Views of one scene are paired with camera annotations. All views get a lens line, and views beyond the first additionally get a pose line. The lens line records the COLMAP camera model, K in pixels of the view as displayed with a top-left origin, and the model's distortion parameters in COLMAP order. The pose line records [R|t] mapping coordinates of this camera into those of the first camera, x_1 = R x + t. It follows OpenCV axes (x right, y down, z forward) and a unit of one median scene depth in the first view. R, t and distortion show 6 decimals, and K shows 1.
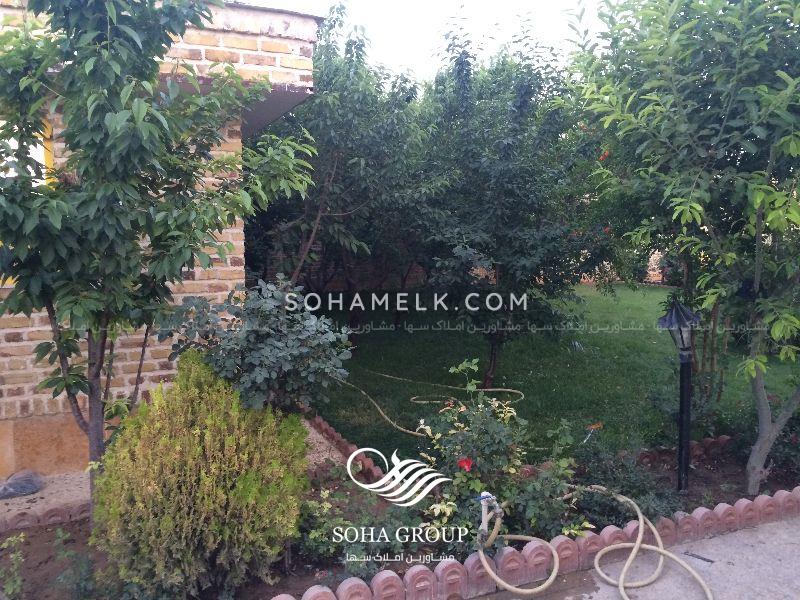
lens RADIAL K [[683.6, 0, 400.0], [0, 683.6, 300.0], [0, 0, 1]] dist [0.008944, -0.013209]
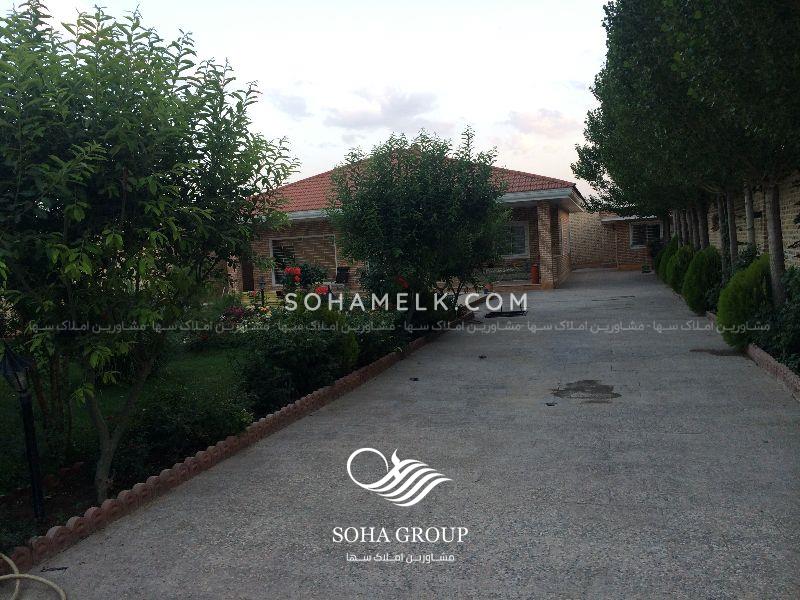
lens RADIAL K [[683.6, 0, 400.0], [0, 683.6, 300.0], [0, 0, 1]] dist [0.008944, -0.013209]
pose [[0.645459, -0.094122, 0.757974, -0.010973], [0.142554, 0.989786, 0.001515, 0.014425], [-0.750374, 0.107075, 0.652283, -0.214086]]
